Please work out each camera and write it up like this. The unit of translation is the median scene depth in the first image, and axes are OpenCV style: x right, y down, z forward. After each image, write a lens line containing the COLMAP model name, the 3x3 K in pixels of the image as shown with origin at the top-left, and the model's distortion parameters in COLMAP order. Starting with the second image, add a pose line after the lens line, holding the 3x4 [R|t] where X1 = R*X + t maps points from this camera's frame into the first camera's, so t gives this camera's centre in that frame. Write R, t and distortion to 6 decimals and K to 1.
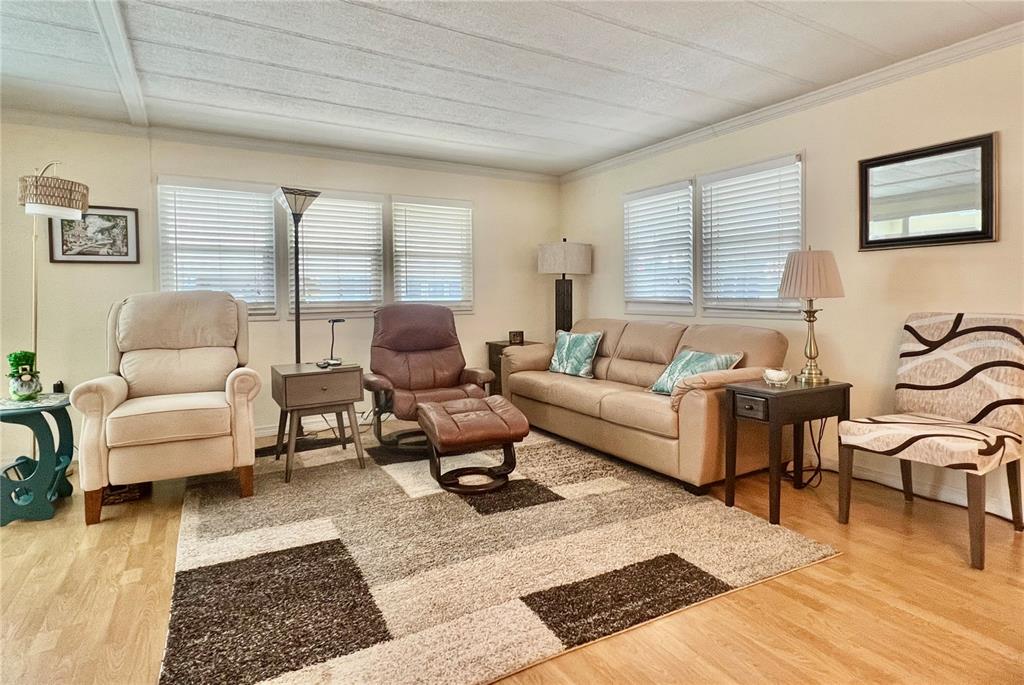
lens RADIAL K [[545.0, 0, 516.1], [0, 545.0, 303.5], [0, 0, 1]] dist [-0.005531, -0.000044]
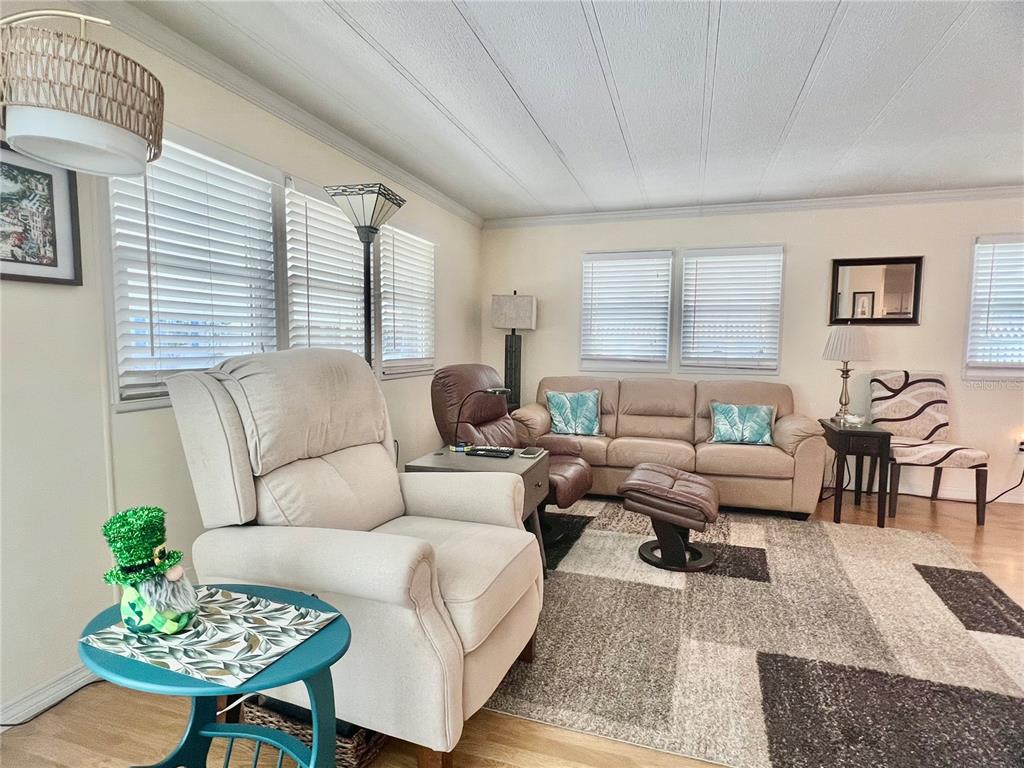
lens RADIAL K [[541.6, 0, 509.0], [0, 541.6, 385.8], [0, 0, 1]] dist [-0.004885, -0.001226]
pose [[0.748080, -0.036050, 0.662628, -0.967272], [-0.005739, 0.998135, 0.060782, -0.023867], [-0.663584, -0.049273, 0.746478, 0.545523]]
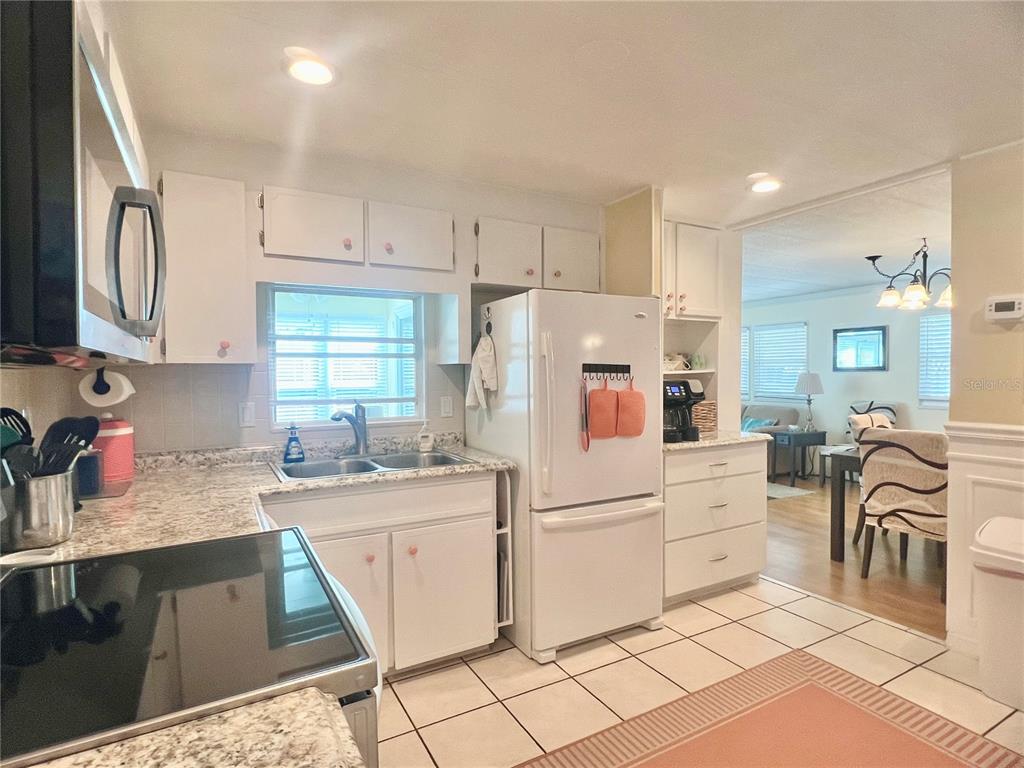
lens RADIAL K [[541.6, 0, 512.3], [0, 541.6, 385.6], [0, 0, 1]] dist [-0.004885, -0.001226]
pose [[0.999680, 0.006747, -0.024375, -0.645018], [-0.006780, 0.999976, -0.001291, -0.033633], [0.024366, 0.001455, 0.999702, -1.290144]]
